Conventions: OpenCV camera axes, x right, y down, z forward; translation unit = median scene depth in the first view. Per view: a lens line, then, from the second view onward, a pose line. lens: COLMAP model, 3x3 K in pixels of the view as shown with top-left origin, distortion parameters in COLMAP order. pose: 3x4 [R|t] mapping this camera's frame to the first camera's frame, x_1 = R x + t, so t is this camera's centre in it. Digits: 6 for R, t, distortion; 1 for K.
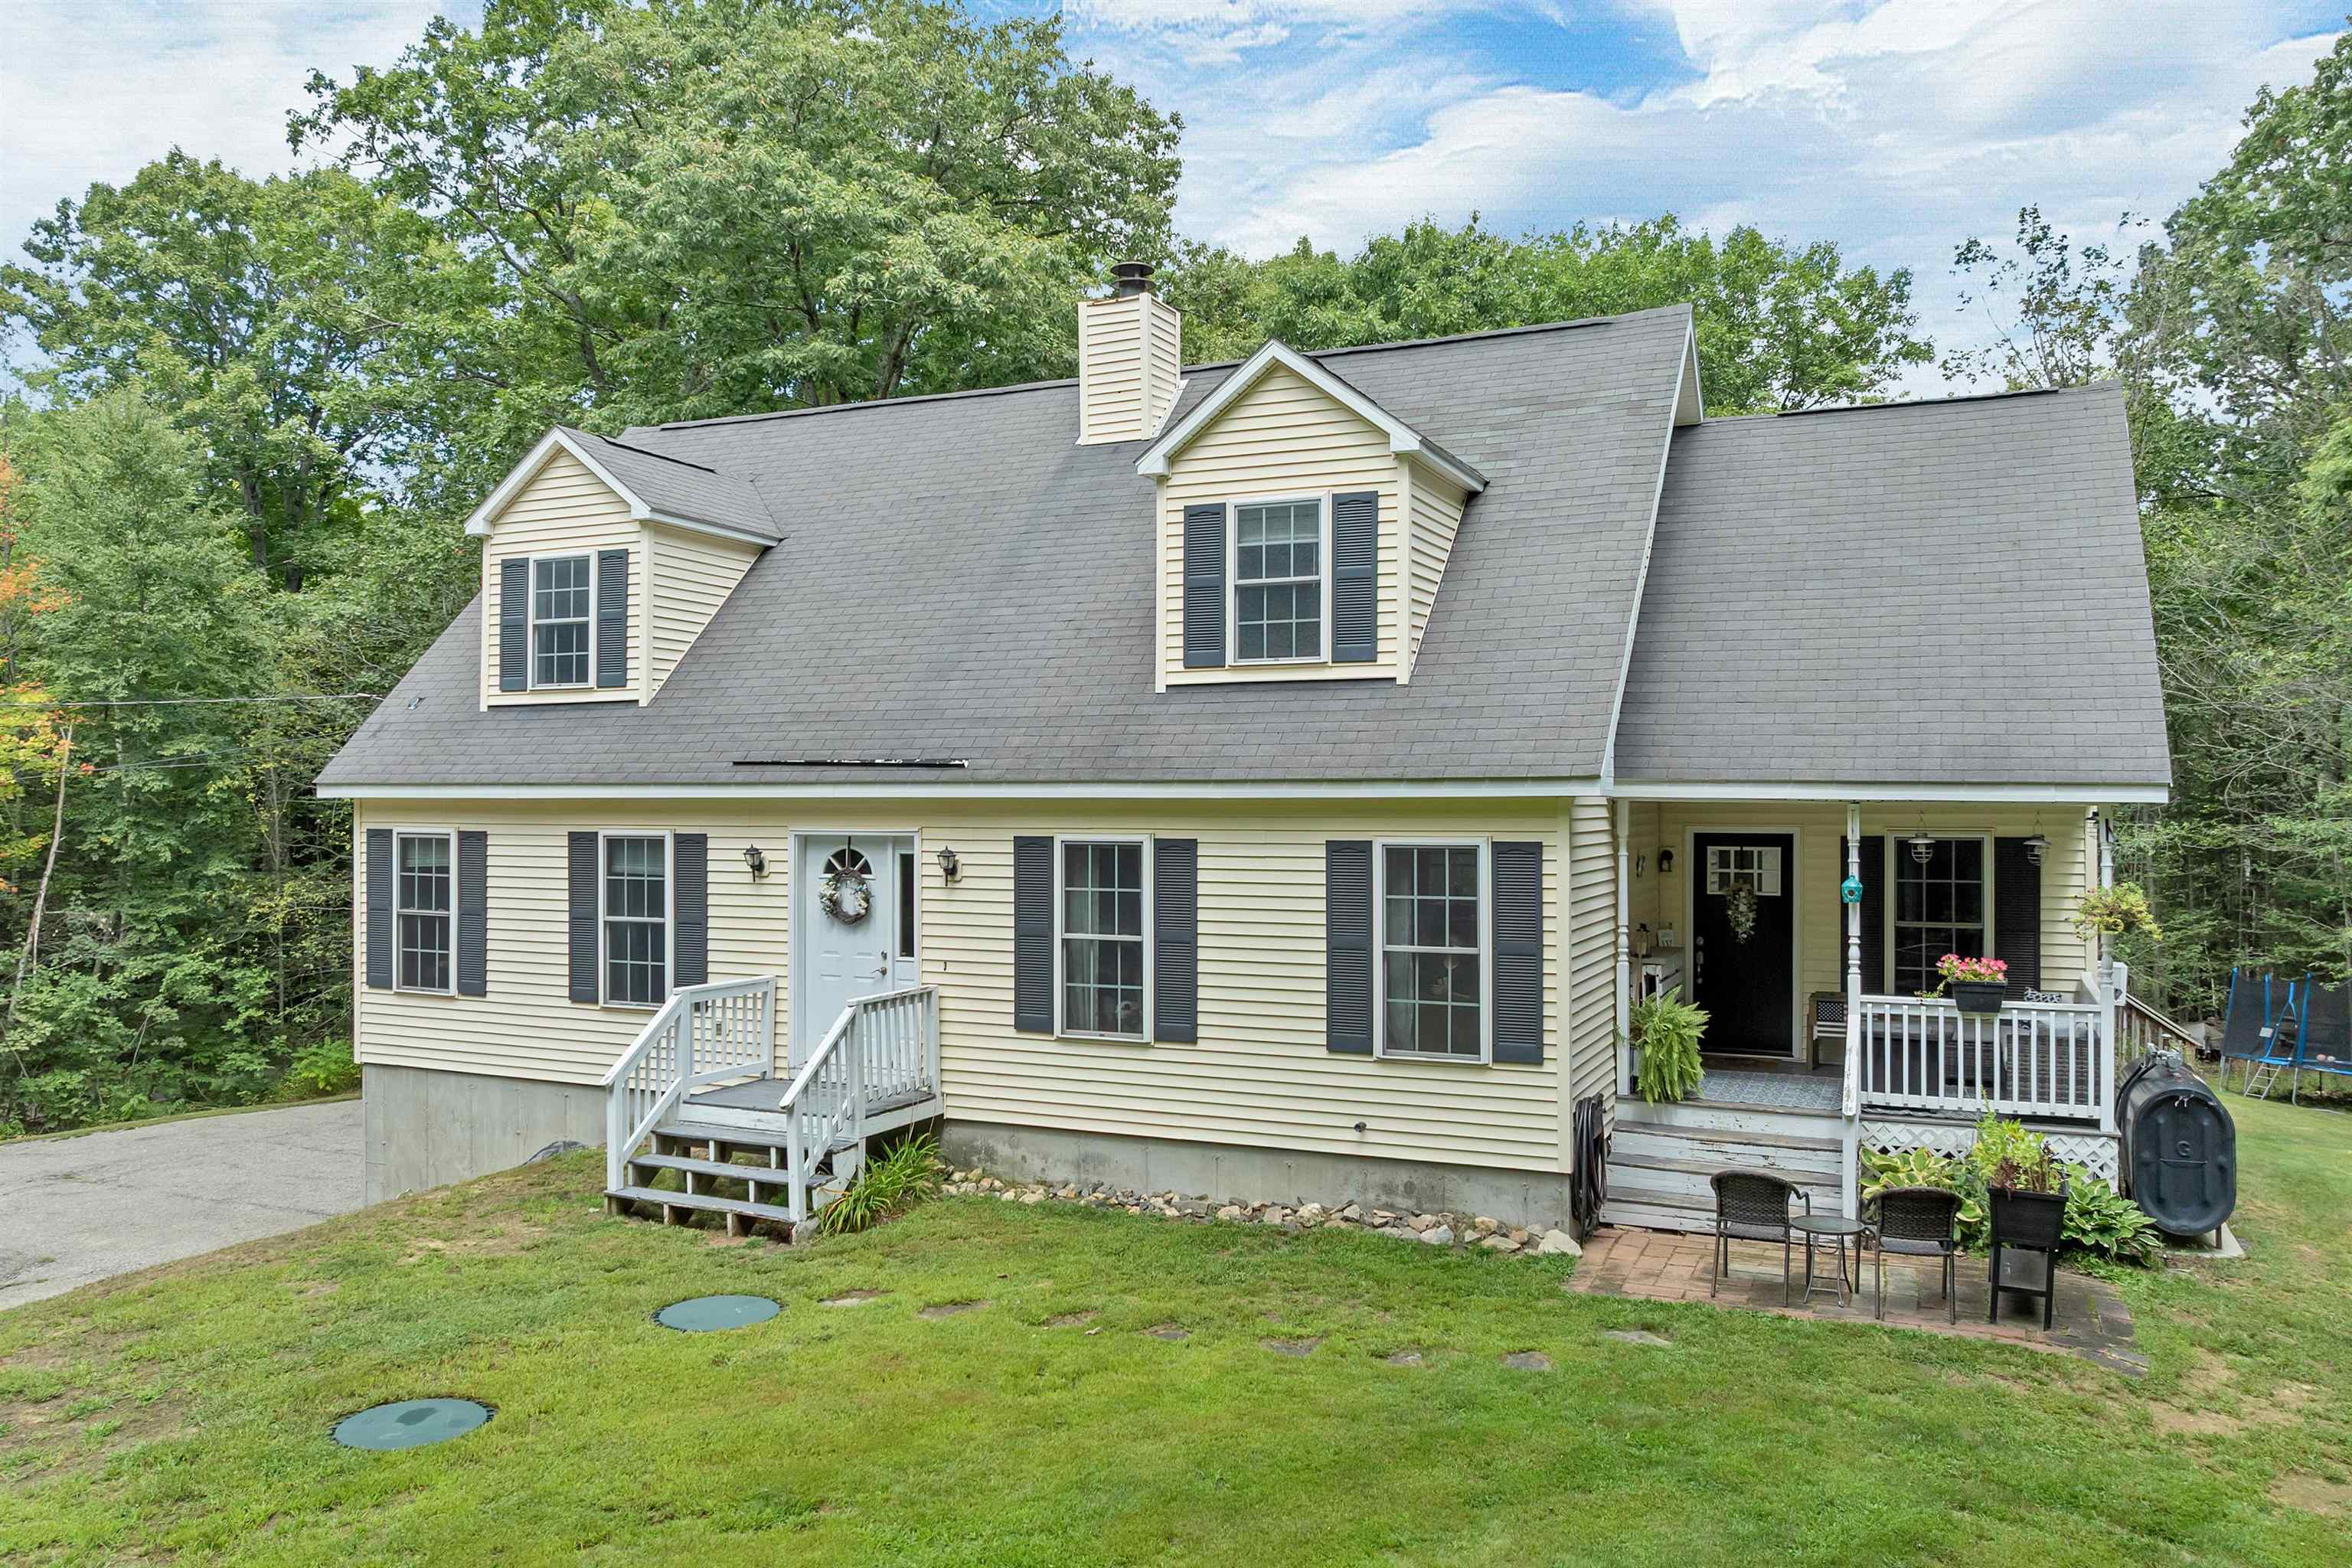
lens RADIAL K [[1698.1, 0, 1178.1], [0, 1698.1, 793.0], [0, 0, 1]] dist [-0.002694, -0.001196]
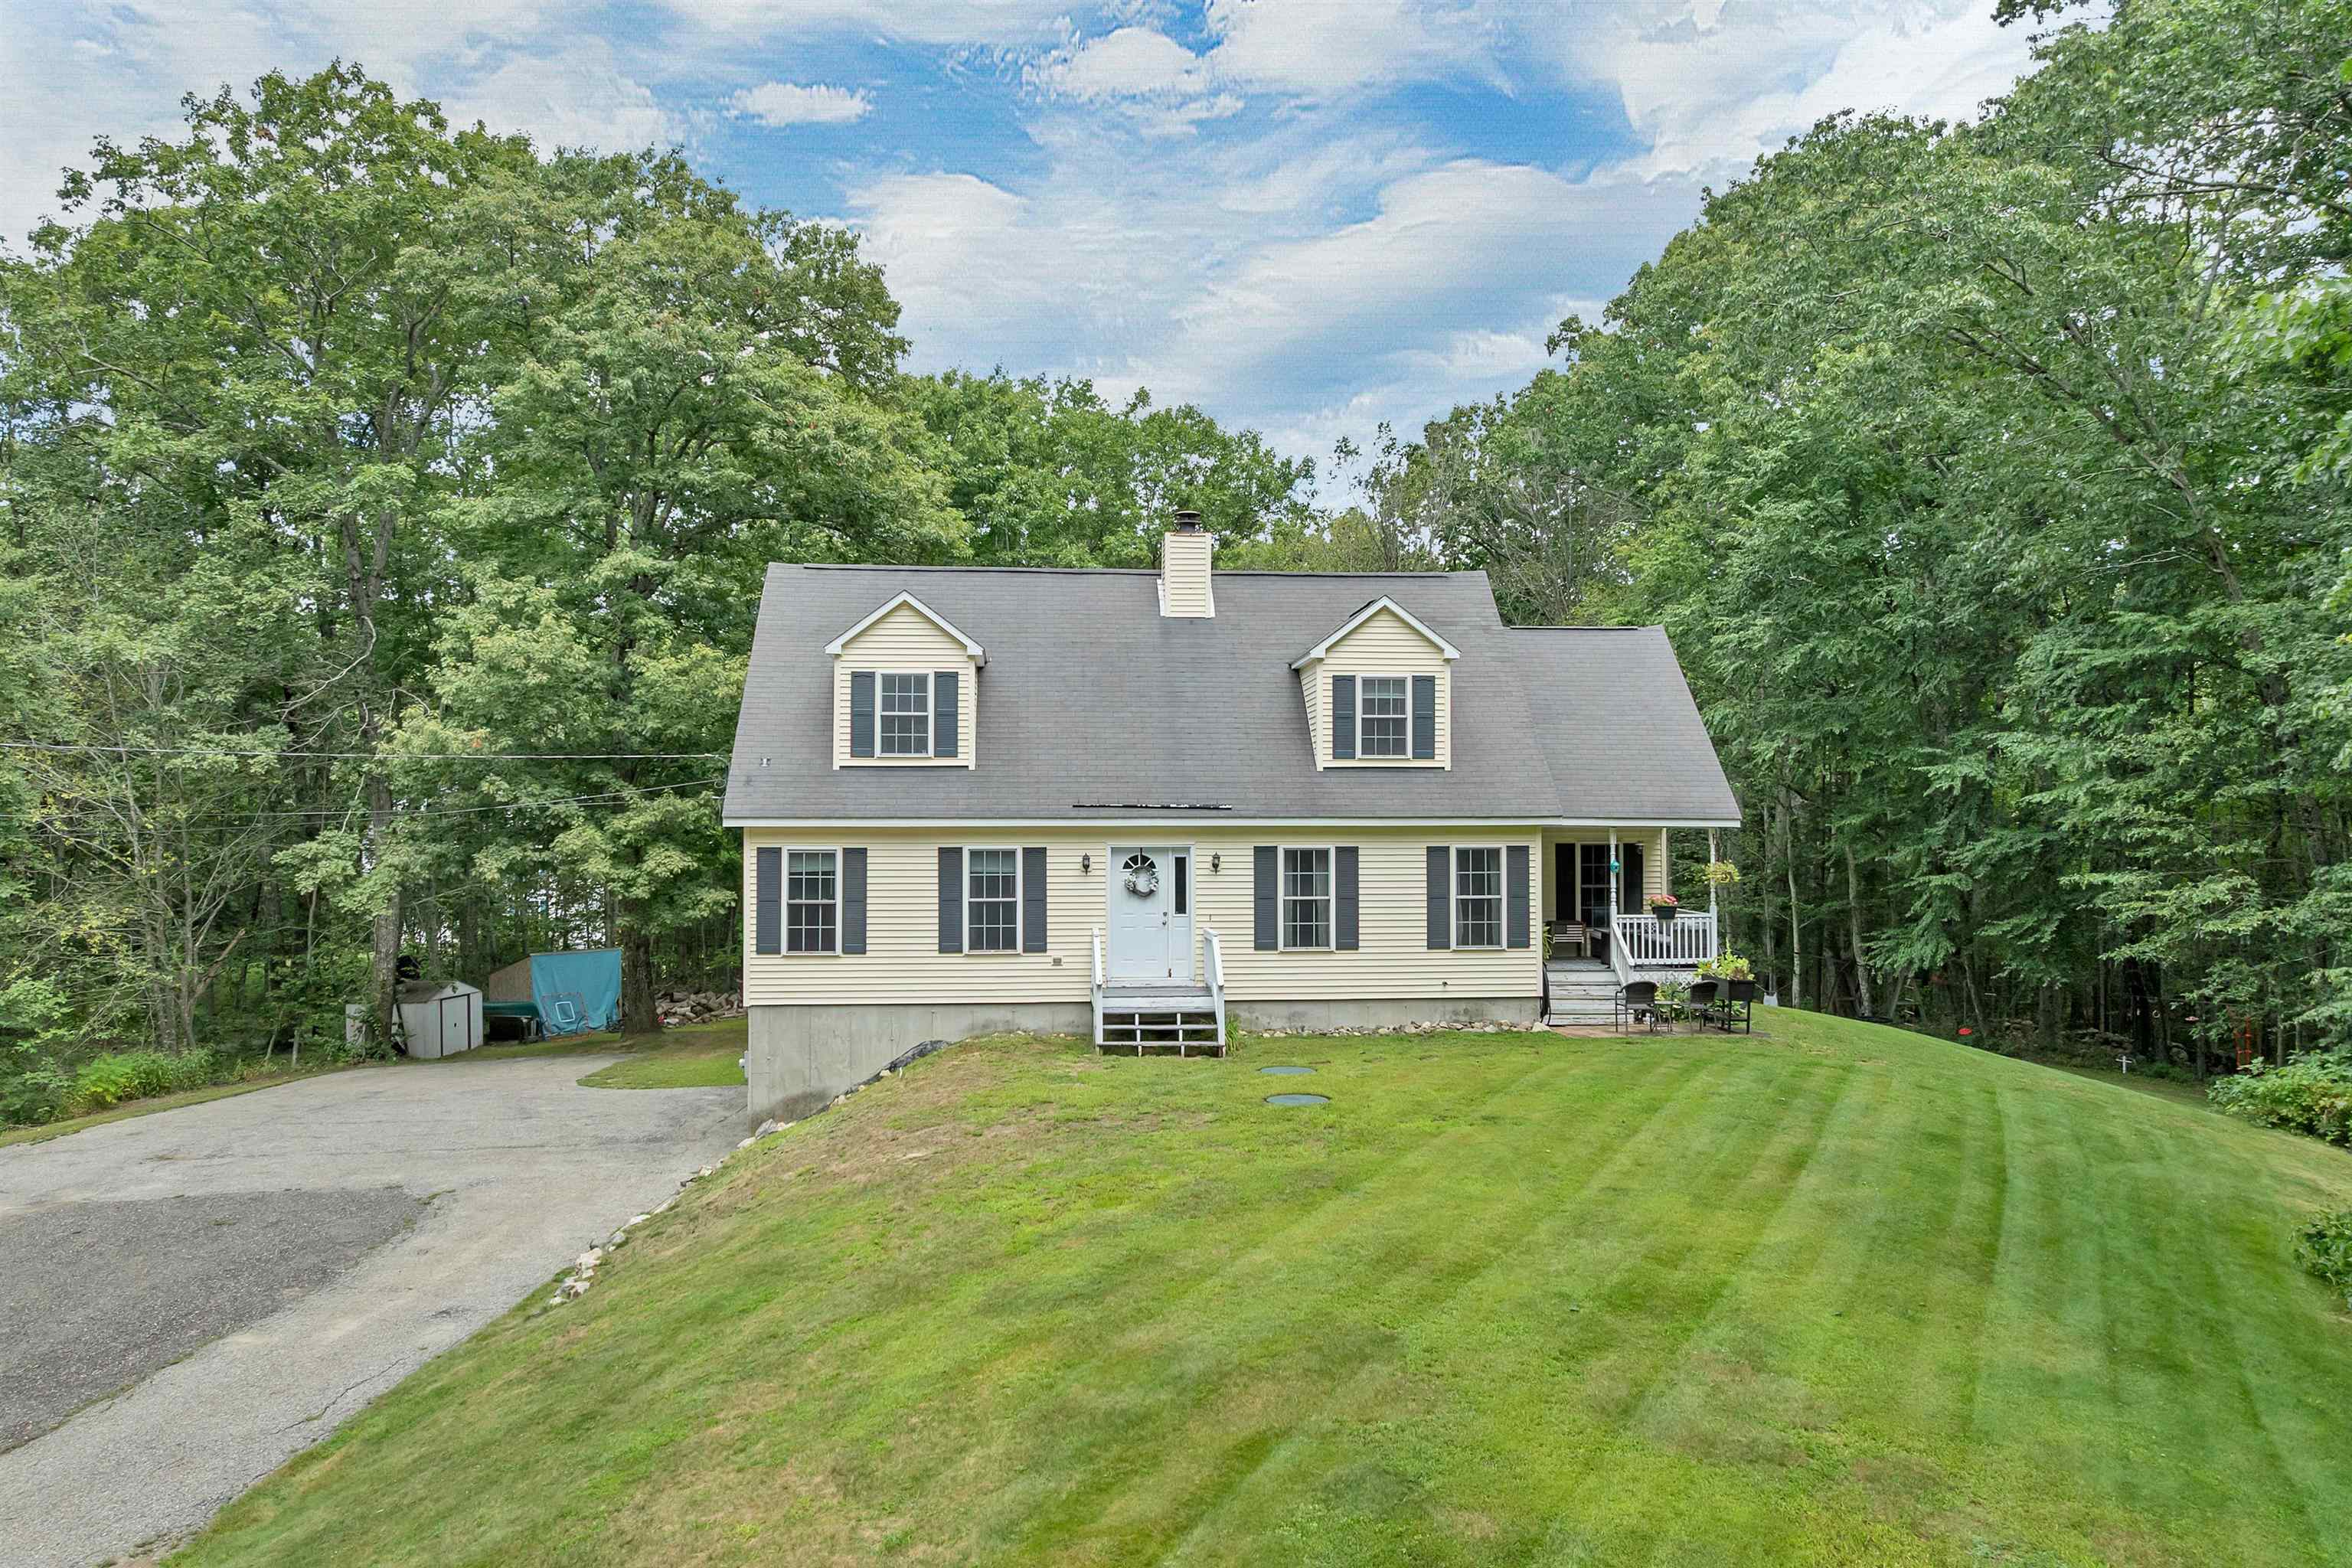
lens RADIAL K [[1698.1, 0, 1173.1], [0, 1698.1, 782.8], [0, 0, 1]] dist [-0.002694, -0.001196]
pose [[0.869642, 0.006956, 0.493633, -1.111707], [-0.001052, 0.999925, -0.012237, -0.021891], [-0.493681, 0.010123, 0.869584, -0.595298]]
